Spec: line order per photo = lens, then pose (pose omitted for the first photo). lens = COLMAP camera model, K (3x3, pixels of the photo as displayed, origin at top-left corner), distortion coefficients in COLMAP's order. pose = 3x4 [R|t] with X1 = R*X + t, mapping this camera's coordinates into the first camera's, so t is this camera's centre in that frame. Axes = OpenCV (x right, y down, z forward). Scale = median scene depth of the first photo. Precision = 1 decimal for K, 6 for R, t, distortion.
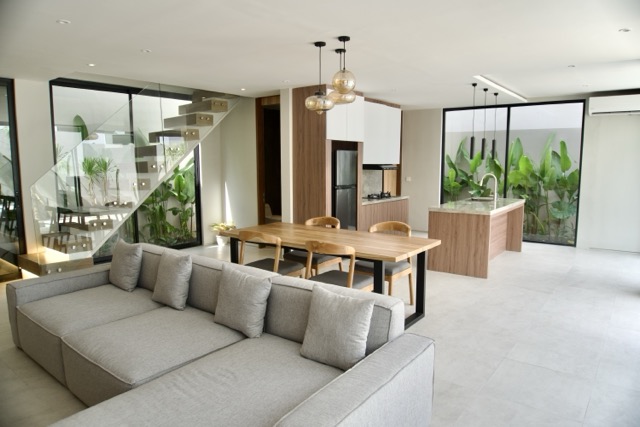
lens RADIAL K [[430.7, 0, 320.0], [0, 430.7, 213.5], [0, 0, 1]] dist [-0.056104, 0.002255]
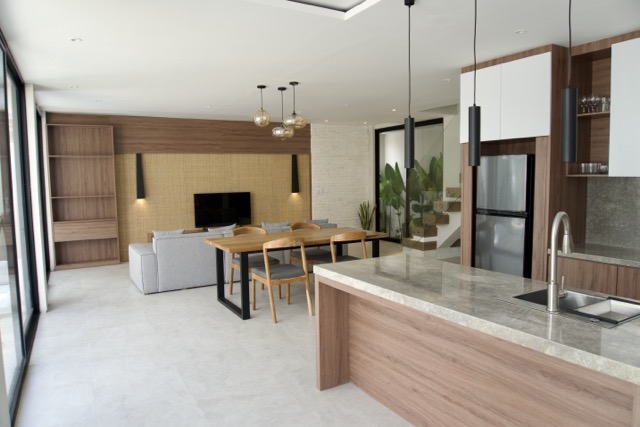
lens RADIAL K [[447.7, 0, 320.0], [0, 447.7, 213.5], [0, 0, 1]] dist [-0.000156, 0.000534]
pose [[-0.383558, 0.083456, -0.919738, 0.805066], [-0.094664, 0.987110, 0.129047, -0.127192], [0.918652, 0.136563, -0.370713, 1.056676]]
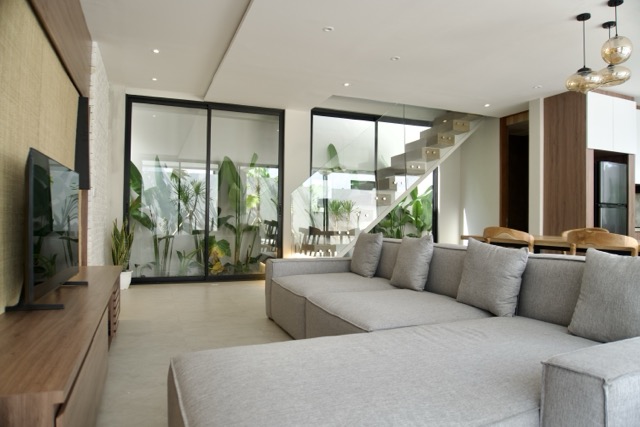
lens RADIAL K [[430.7, 0, 320.0], [0, 430.7, 213.5], [0, 0, 1]] dist [-0.056104, 0.002255]
pose [[0.862758, 0.010002, -0.505518, -0.019039], [-0.075454, 0.991156, -0.109166, 0.086390], [0.499956, 0.132327, 0.855882, 0.028416]]
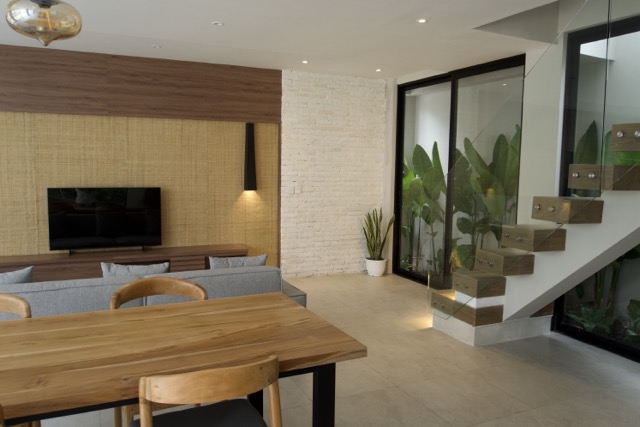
lens RADIAL K [[507.2, 0, 320.0], [0, 507.2, 213.5], [0, 0, 1]] dist [-0.003530, -0.001492]
pose [[-0.449204, 0.081834, -0.889674, 0.228166], [-0.122207, 0.980809, 0.151920, -0.114522], [0.885032, 0.176967, -0.430582, 0.953936]]
